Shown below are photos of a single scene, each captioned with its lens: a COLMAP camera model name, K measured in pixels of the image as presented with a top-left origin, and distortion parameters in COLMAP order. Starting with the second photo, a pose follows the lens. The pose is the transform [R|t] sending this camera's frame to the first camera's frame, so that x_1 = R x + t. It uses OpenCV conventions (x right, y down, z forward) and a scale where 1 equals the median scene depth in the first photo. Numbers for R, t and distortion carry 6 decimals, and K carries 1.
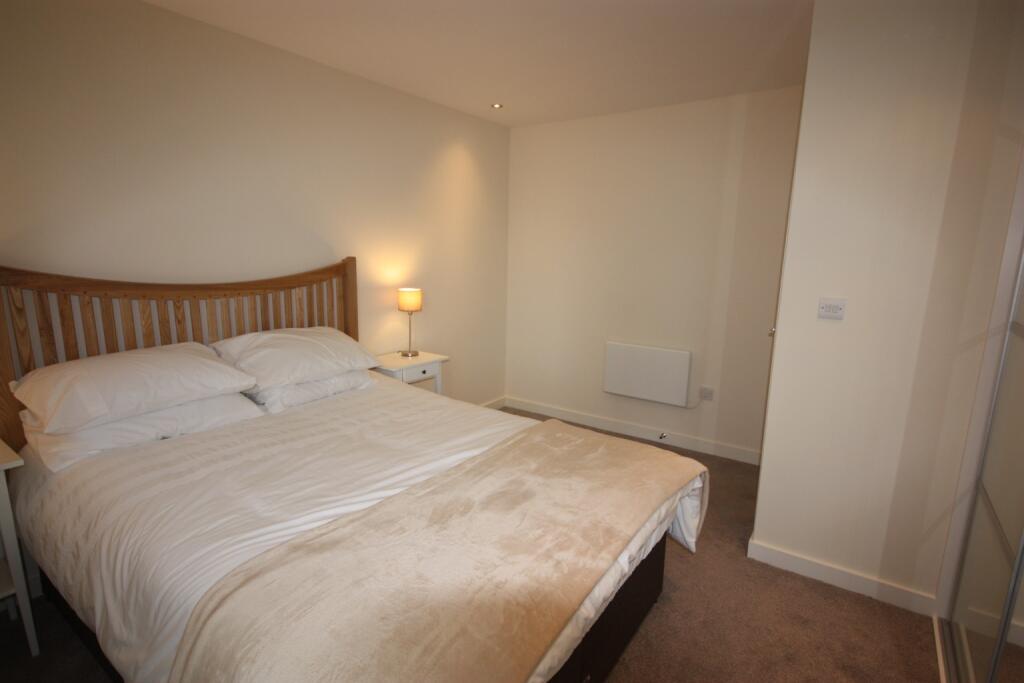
lens RADIAL K [[515.6, 0, 508.5], [0, 515.6, 342.4], [0, 0, 1]] dist [0.001572, -0.000963]
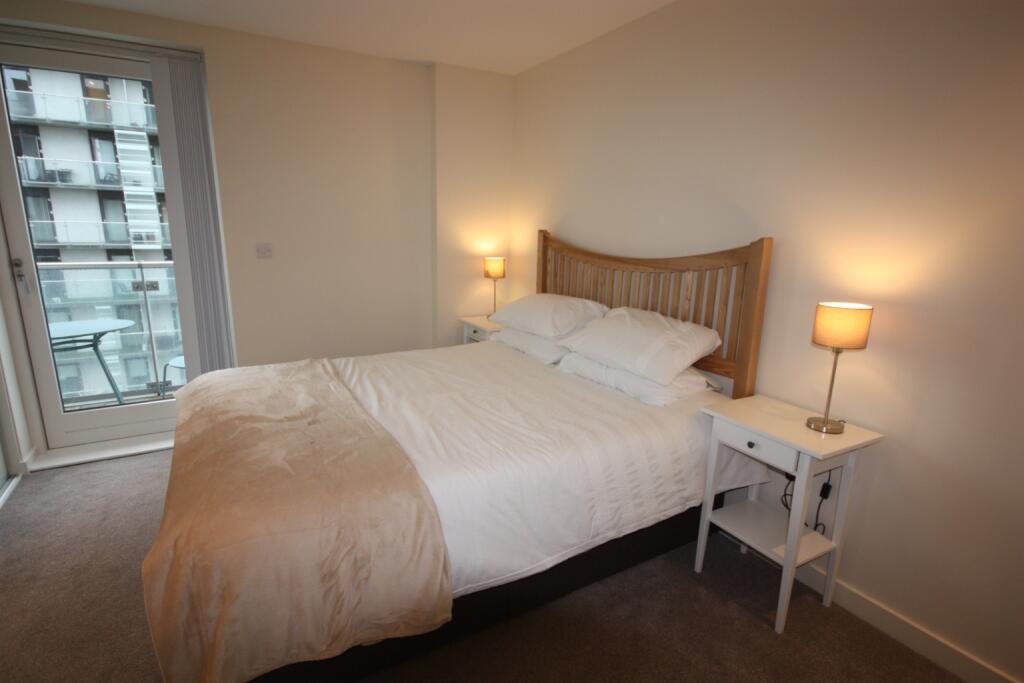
lens RADIAL K [[516.4, 0, 507.4], [0, 516.4, 347.3], [0, 0, 1]] dist [0.000462, 0.000370]
pose [[-0.411121, 0.182116, -0.893204, 0.492752], [-0.198709, 0.938374, 0.282787, -0.171254], [0.889659, 0.293748, -0.349597, 1.069406]]
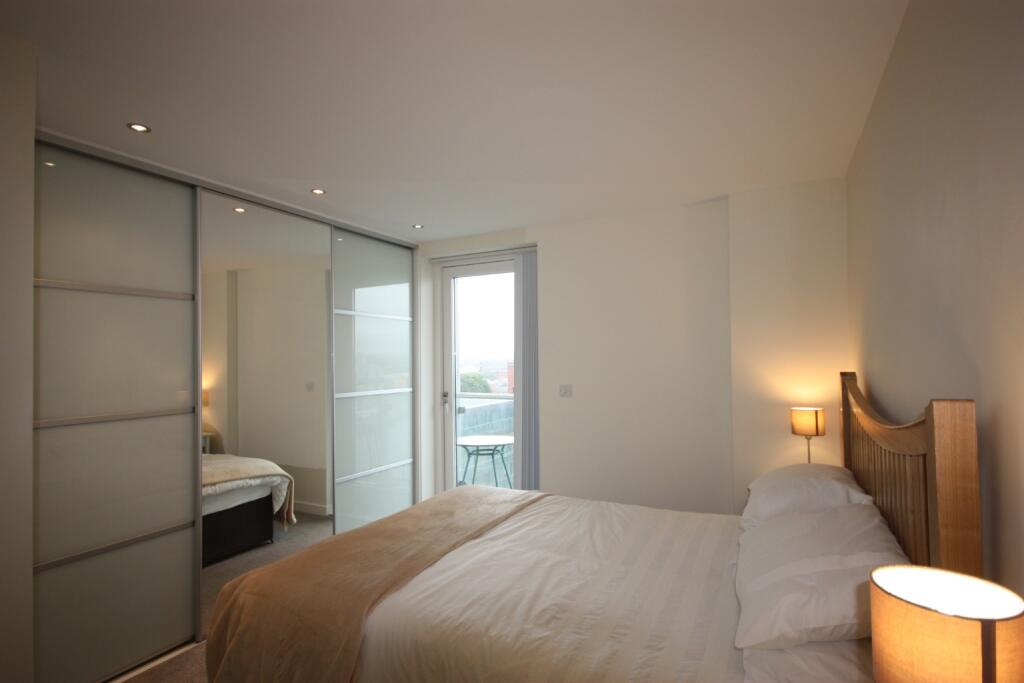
lens RADIAL K [[515.6, 0, 508.5], [0, 515.6, 342.4], [0, 0, 1]] dist [0.001572, -0.000963]
pose [[-0.990887, -0.011280, -0.134224, -0.007318], [-0.032330, 0.987275, 0.155703, -0.263403], [0.130760, 0.158624, -0.978642, 1.378605]]
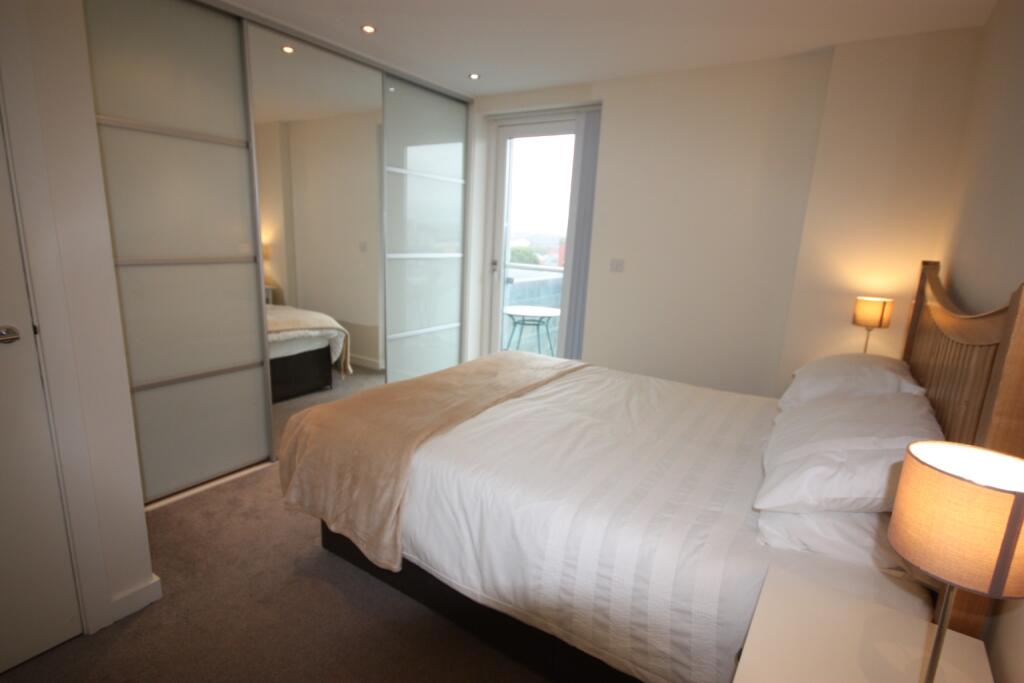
lens RADIAL K [[516.4, 0, 507.4], [0, 516.4, 347.3], [0, 0, 1]] dist [0.000462, 0.000370]
pose [[-0.997233, -0.056969, -0.047763, -0.007687], [-0.071309, 0.914660, 0.397886, -0.247251], [0.021020, 0.400191, -0.916191, 1.381175]]
